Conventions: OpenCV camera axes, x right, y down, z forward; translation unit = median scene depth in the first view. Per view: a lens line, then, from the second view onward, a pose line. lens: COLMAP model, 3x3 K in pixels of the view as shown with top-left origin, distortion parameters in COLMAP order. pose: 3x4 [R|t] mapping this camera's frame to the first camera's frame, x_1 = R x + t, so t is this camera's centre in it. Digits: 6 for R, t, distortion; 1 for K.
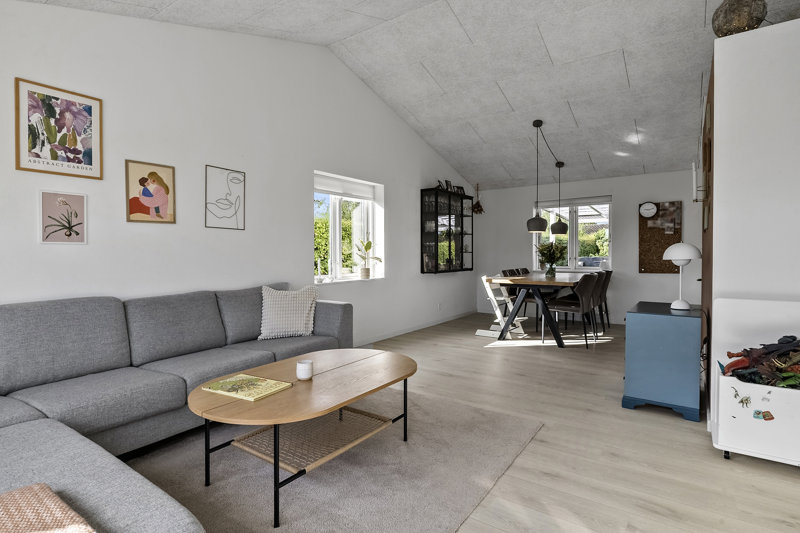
lens RADIAL K [[420.4, 0, 401.9], [0, 420.4, 259.9], [0, 0, 1]] dist [-0.001723, 0.001435]
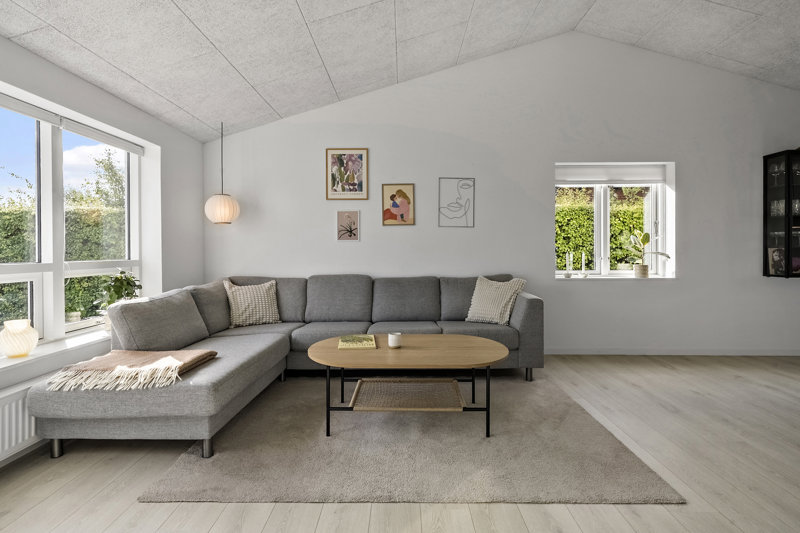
lens RADIAL K [[420.4, 0, 406.5], [0, 420.4, 251.6], [0, 0, 1]] dist [-0.001723, 0.001435]
pose [[0.552583, 0.010873, -0.833387, 0.355018], [-0.014036, 0.999895, 0.003739, -0.003721], [0.833339, 0.009631, 0.552678, 0.140584]]
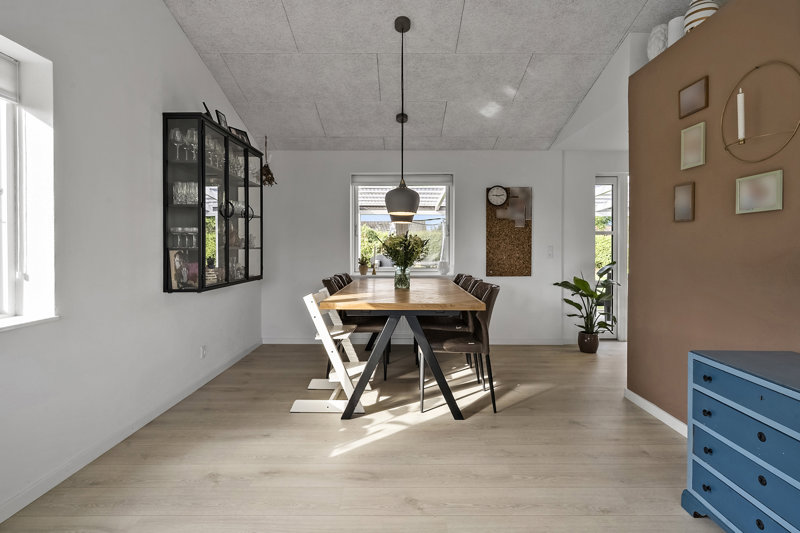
lens RADIAL K [[420.4, 0, 410.2], [0, 420.4, 256.3], [0, 0, 1]] dist [-0.001723, 0.001435]
pose [[0.817361, -0.004090, 0.576111, -0.000245], [0.005091, 0.999987, -0.000124, -0.008286], [-0.576103, 0.003034, 0.817371, 0.544614]]
